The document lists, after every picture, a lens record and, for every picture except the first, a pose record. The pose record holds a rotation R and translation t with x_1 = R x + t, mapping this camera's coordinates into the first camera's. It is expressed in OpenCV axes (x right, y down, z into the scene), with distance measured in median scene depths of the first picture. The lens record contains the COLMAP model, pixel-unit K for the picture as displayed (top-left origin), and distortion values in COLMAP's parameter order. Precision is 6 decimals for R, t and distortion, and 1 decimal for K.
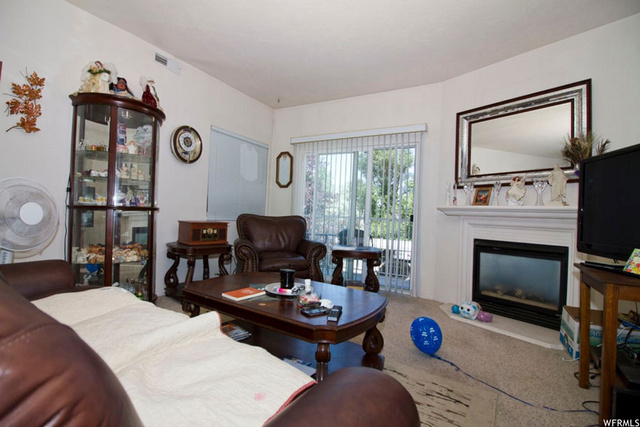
lens RADIAL K [[293.9, 0, 310.4], [0, 293.9, 210.3], [0, 0, 1]] dist [0.000796, -0.014990]
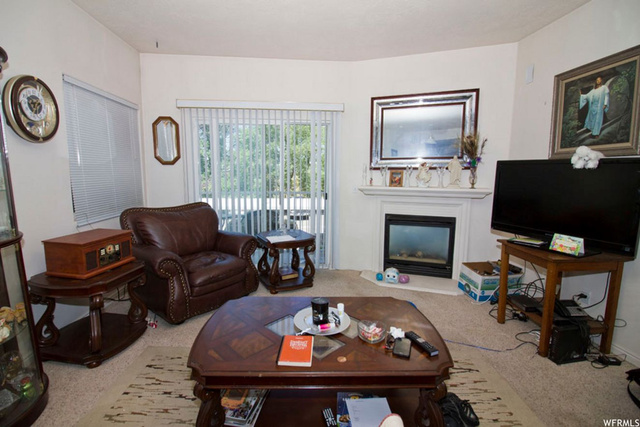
lens RADIAL K [[293.9, 0, 310.4], [0, 293.9, 210.3], [0, 0, 1]] dist [0.000796, -0.014990]
pose [[0.826334, -0.113215, 0.551683, -0.329228], [0.022893, 0.985528, 0.167957, -0.119320], [-0.562715, -0.126159, 0.816968, 0.219330]]
